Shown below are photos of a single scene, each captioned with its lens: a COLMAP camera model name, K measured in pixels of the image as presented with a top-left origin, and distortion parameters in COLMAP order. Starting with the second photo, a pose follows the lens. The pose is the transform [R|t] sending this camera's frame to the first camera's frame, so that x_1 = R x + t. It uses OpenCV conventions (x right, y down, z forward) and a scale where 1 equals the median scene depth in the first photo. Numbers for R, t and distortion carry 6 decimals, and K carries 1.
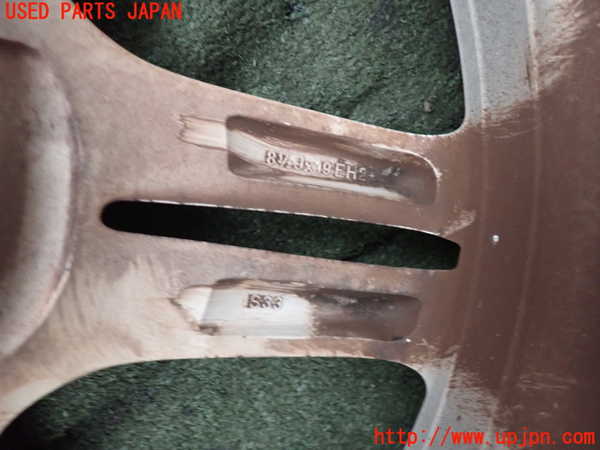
lens RADIAL K [[441.0, 0, 300.3], [0, 441.0, 224.5], [0, 0, 1]] dist [0.014809, 0.009470]
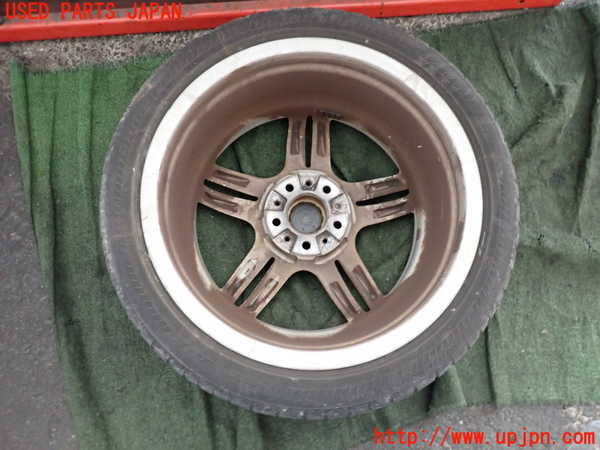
lens RADIAL K [[441.0, 0, 297.0], [0, 441.0, 223.5], [0, 0, 1]] dist [0.014809, 0.009470]
pose [[-0.502319, 0.807284, -0.309789, 0.859325], [-0.853985, -0.519353, 0.031334, -0.219579], [-0.135594, 0.280295, 0.950289, -4.647742]]
